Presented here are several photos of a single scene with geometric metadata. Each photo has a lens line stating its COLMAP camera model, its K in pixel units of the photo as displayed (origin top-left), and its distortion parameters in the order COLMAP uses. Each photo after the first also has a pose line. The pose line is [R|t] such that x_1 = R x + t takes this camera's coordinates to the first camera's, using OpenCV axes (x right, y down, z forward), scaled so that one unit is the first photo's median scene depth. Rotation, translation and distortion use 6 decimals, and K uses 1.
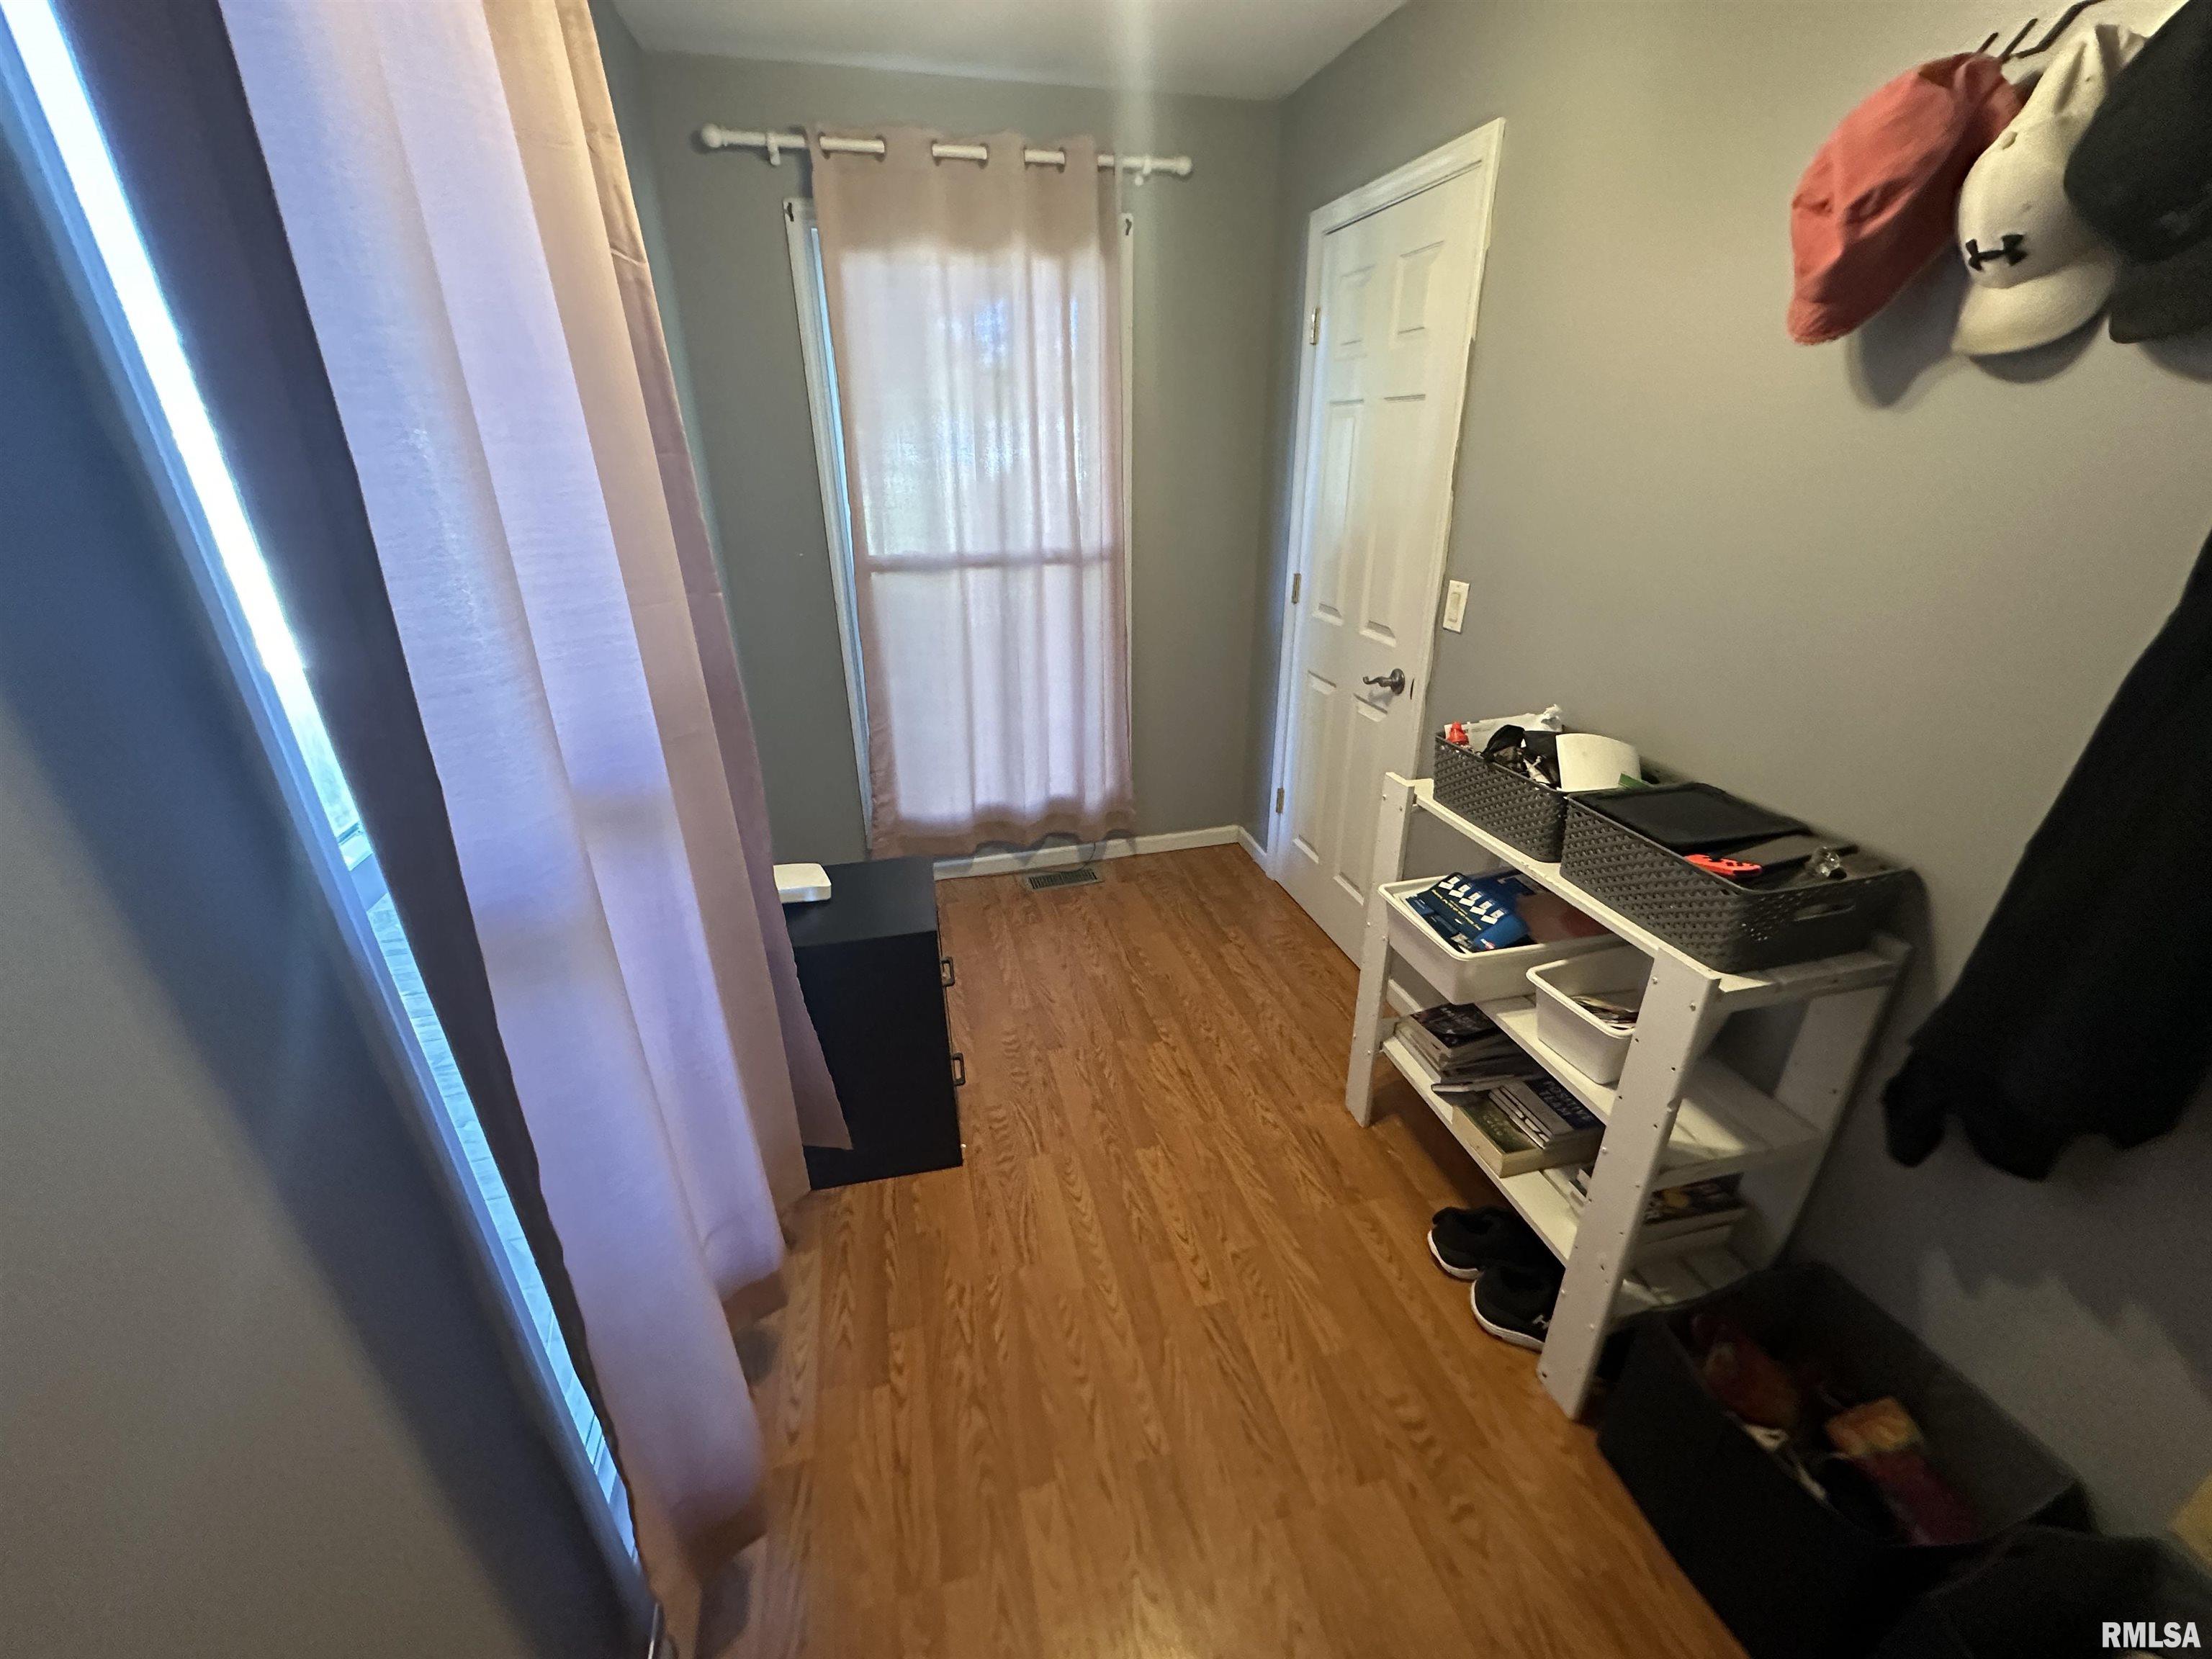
lens RADIAL K [[883.0, 0, 1100.8], [0, 883.0, 826.7], [0, 0, 1]] dist [-0.004102, 0.000346]
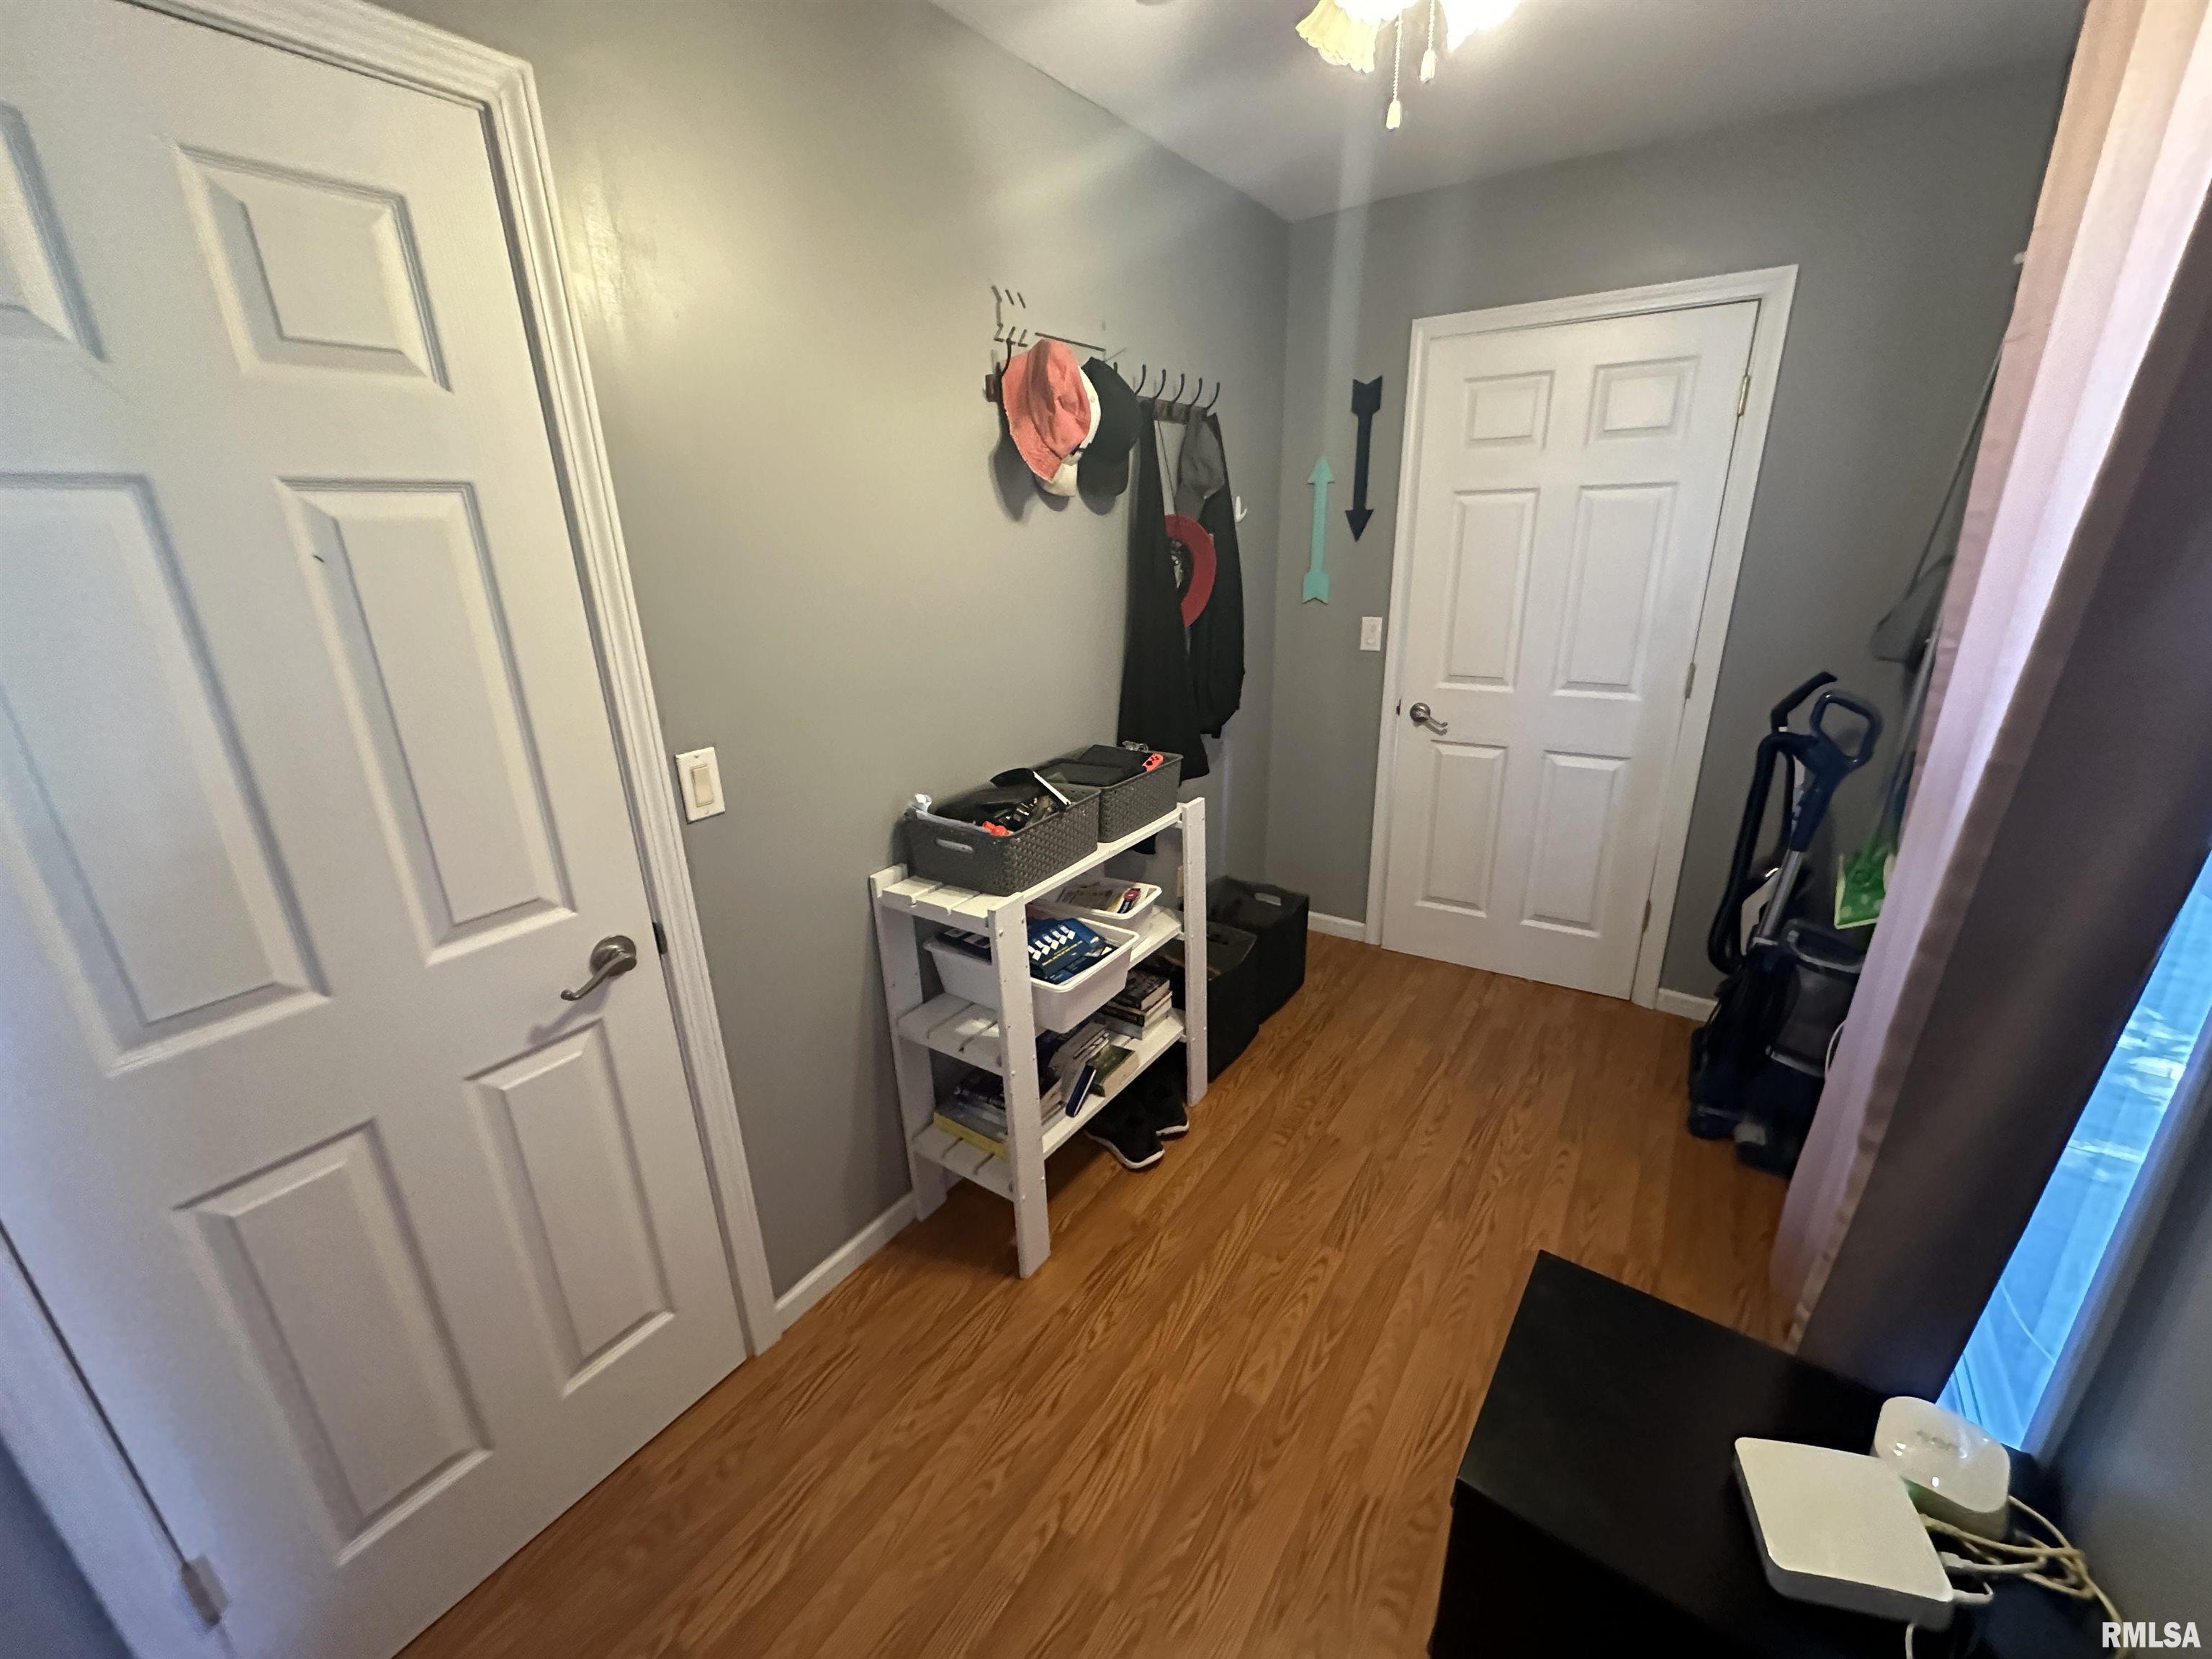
lens RADIAL K [[883.0, 0, 1100.8], [0, 883.0, 826.7], [0, 0, 1]] dist [-0.004102, 0.000346]
pose [[-0.659417, -0.210589, 0.721679, -0.334720], [0.336610, 0.775652, 0.533908, -0.517876], [-0.672207, 0.594993, -0.440592, 1.179220]]
